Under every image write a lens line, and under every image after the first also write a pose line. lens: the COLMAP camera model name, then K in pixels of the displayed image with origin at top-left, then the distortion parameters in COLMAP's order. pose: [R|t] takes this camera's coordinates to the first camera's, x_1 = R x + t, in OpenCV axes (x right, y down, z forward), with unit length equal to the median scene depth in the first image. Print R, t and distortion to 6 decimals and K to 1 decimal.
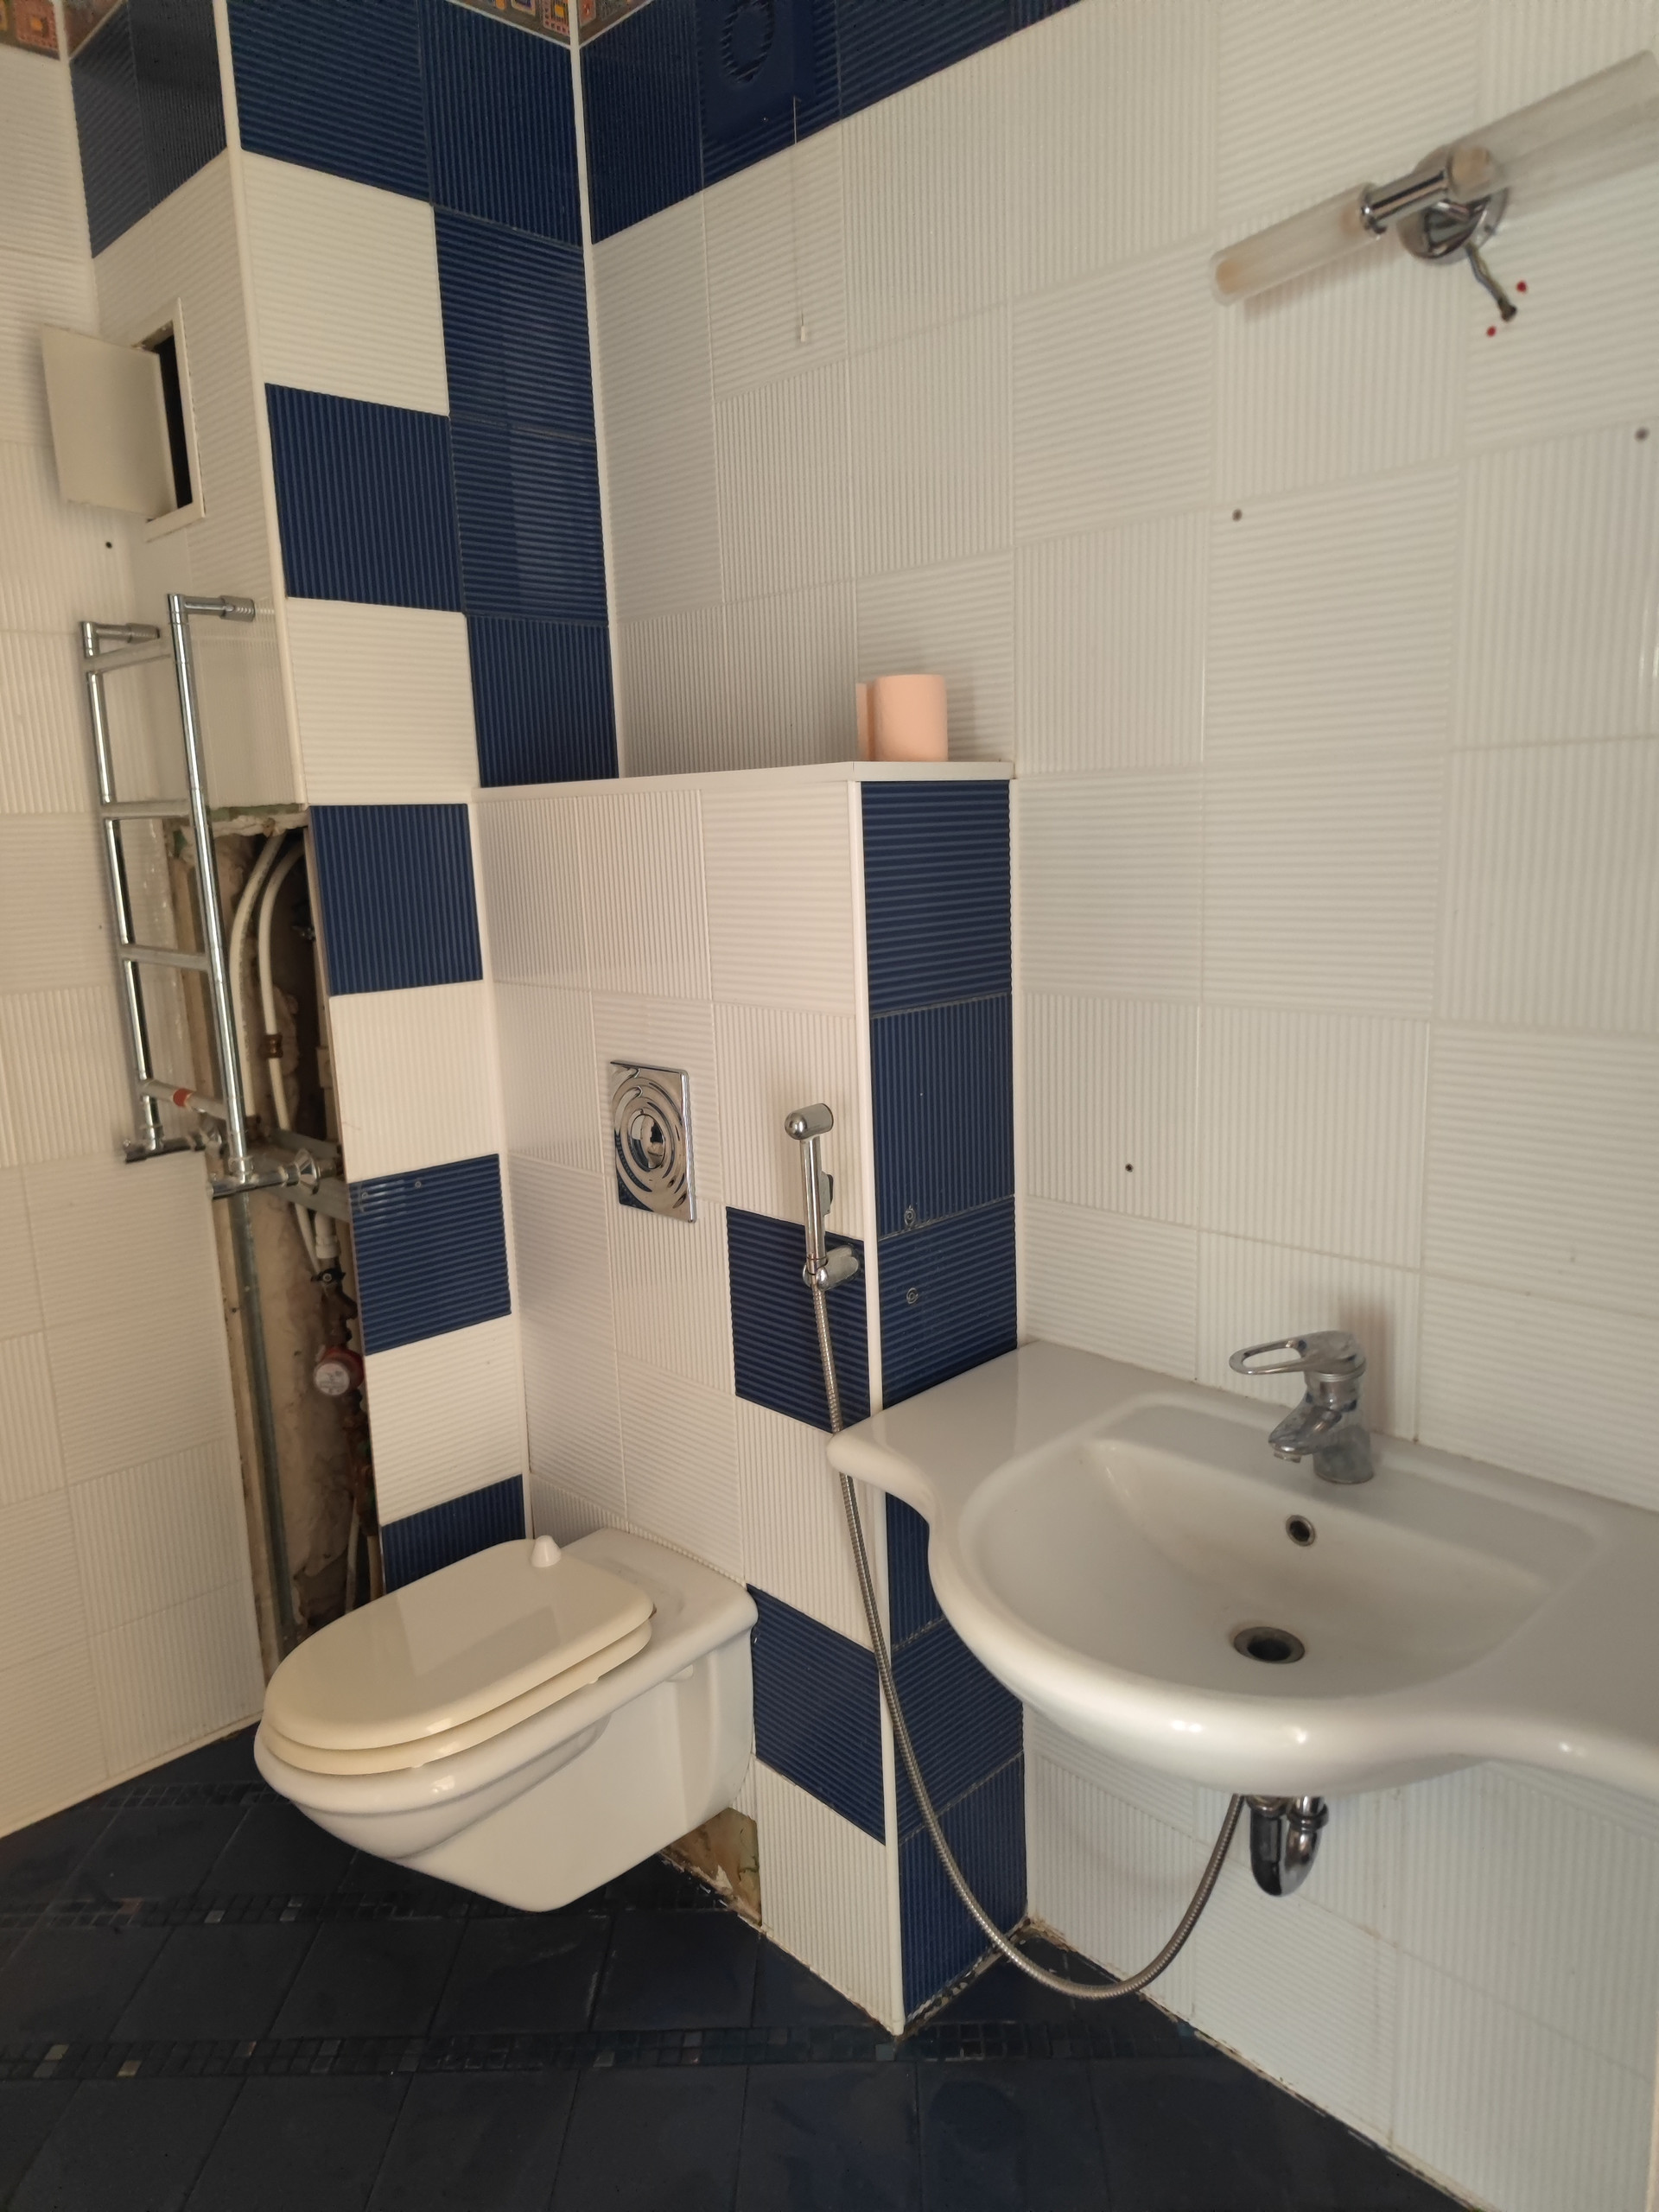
lens RADIAL K [[1473.8, 0, 842.5], [0, 1473.8, 1098.9], [0, 0, 1]] dist [0.059327, -0.048507]
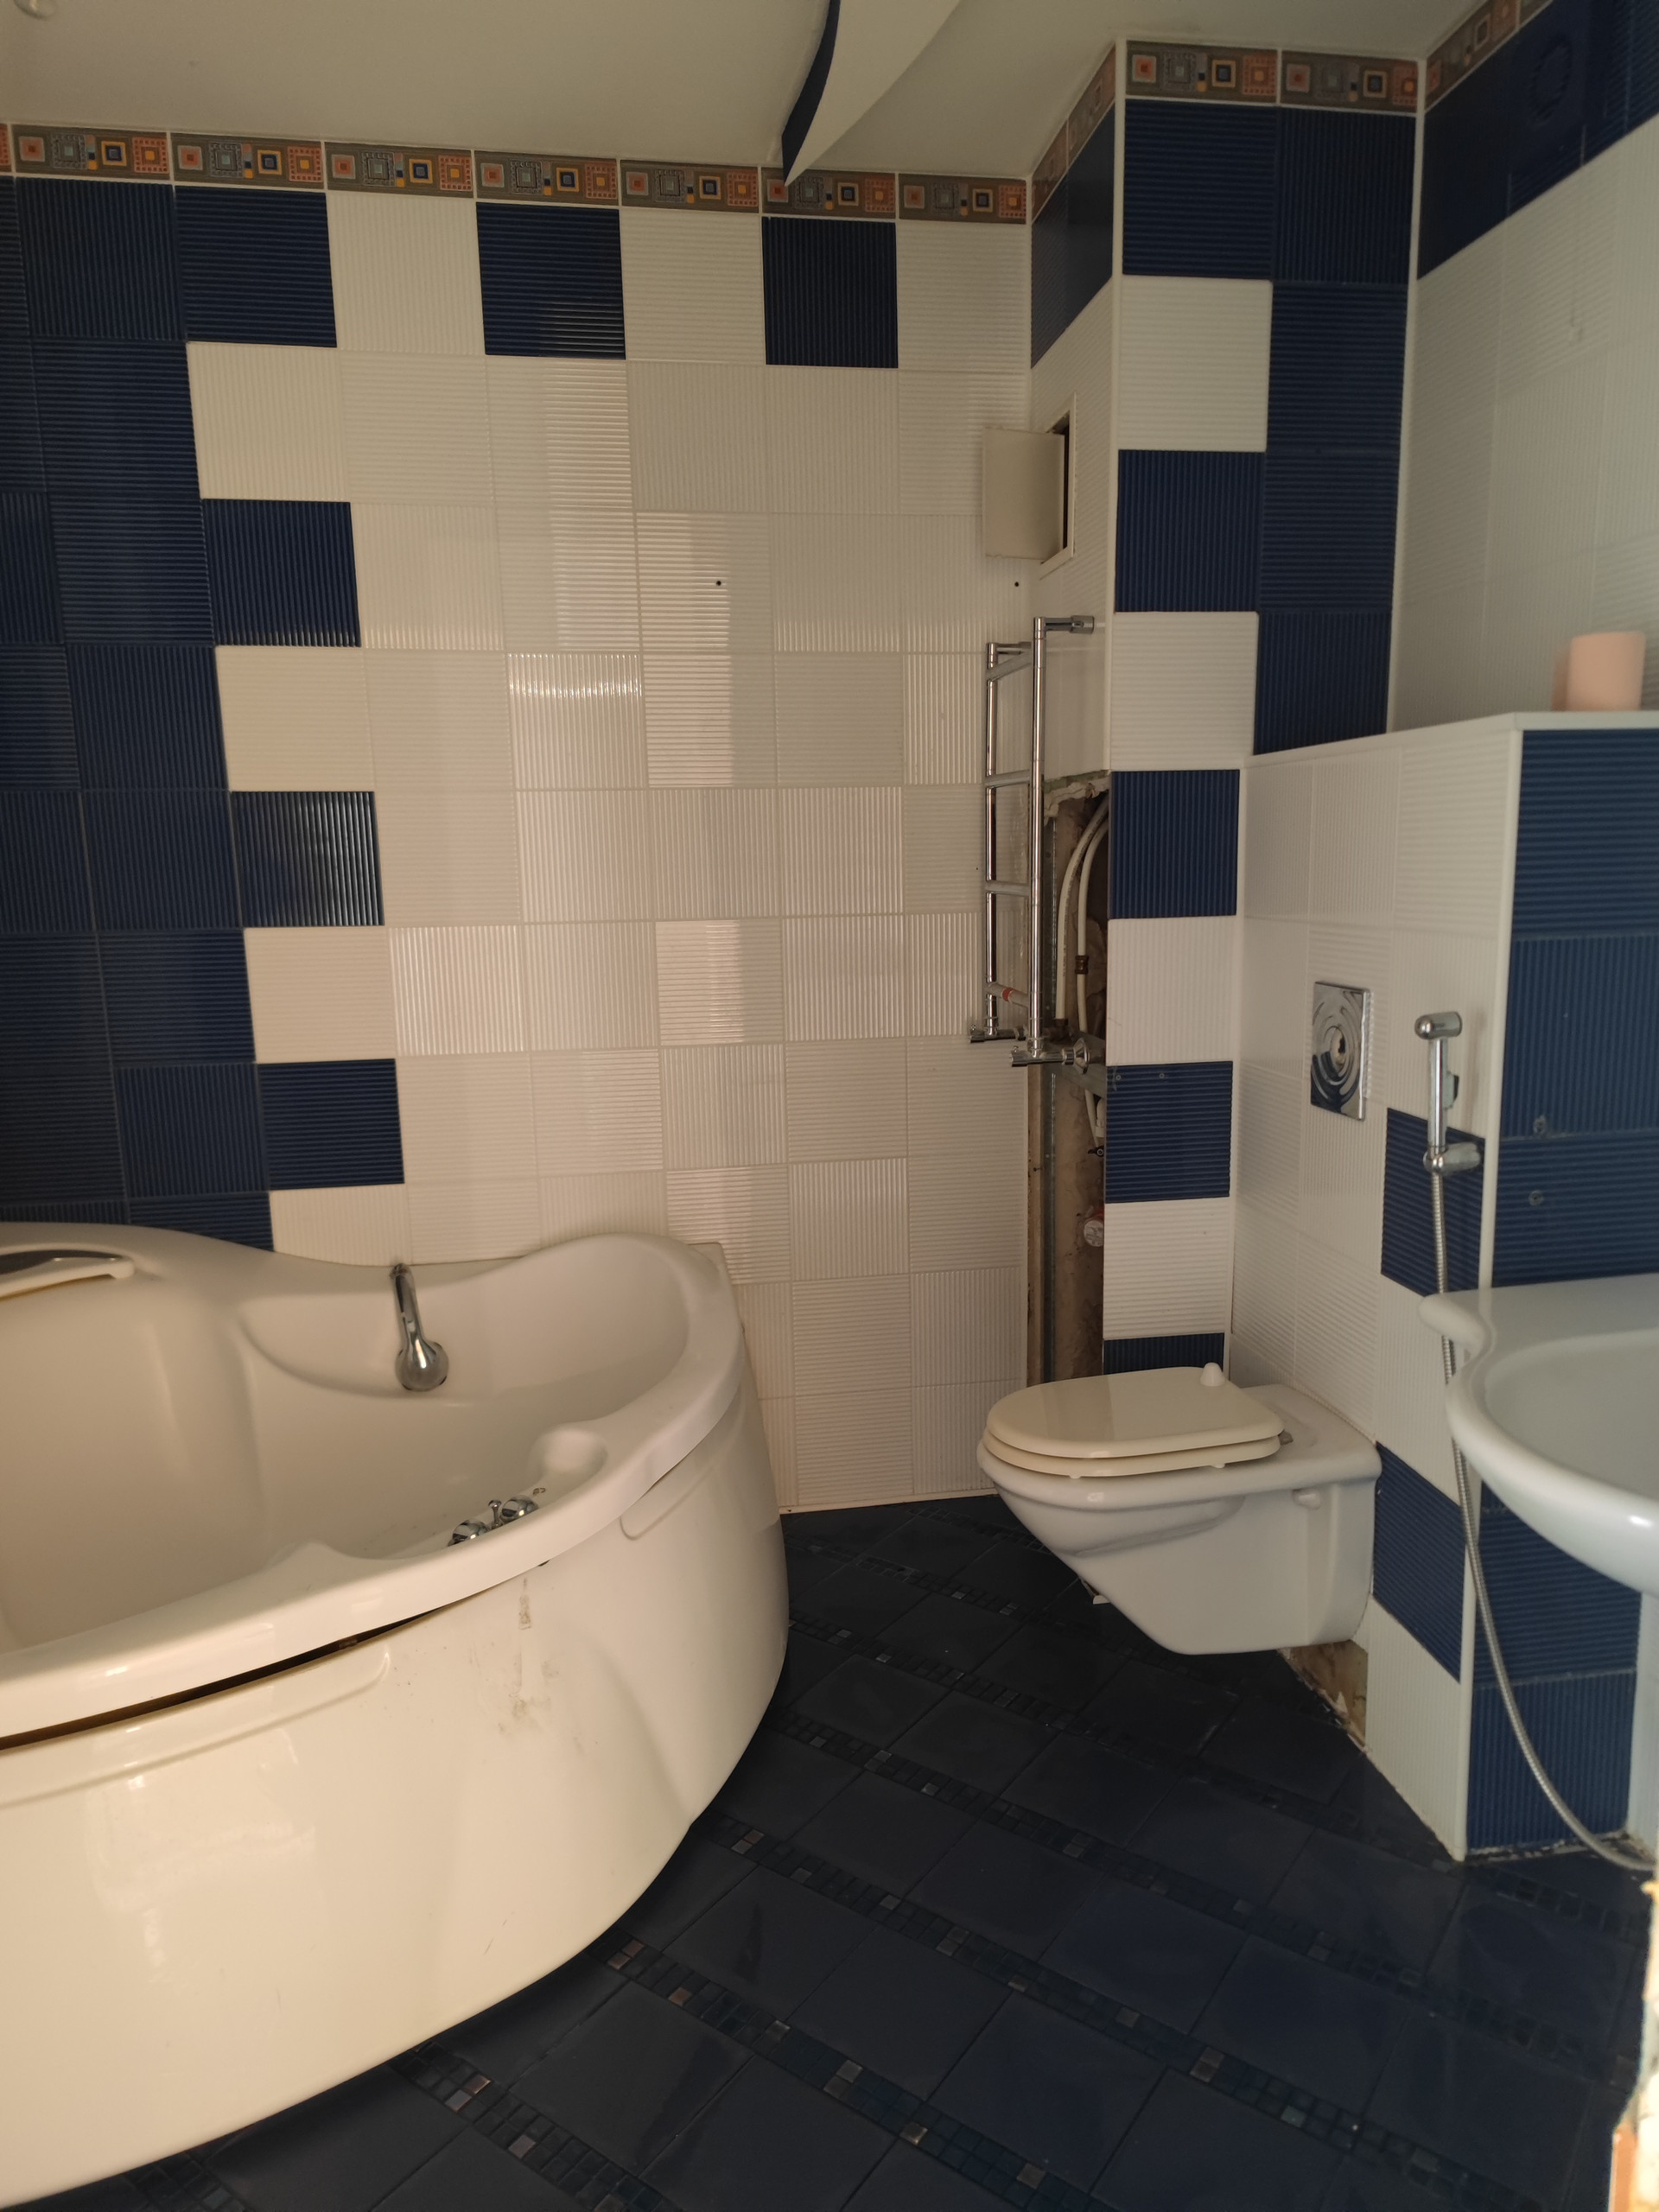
lens RADIAL K [[1473.8, 0, 842.5], [0, 1473.8, 1098.9], [0, 0, 1]] dist [0.059327, -0.048507]
pose [[0.814312, 0.112561, -0.569409, 0.216340], [-0.115306, 0.992835, 0.031365, 0.072815], [0.568859, 0.040116, 0.821456, -0.185125]]
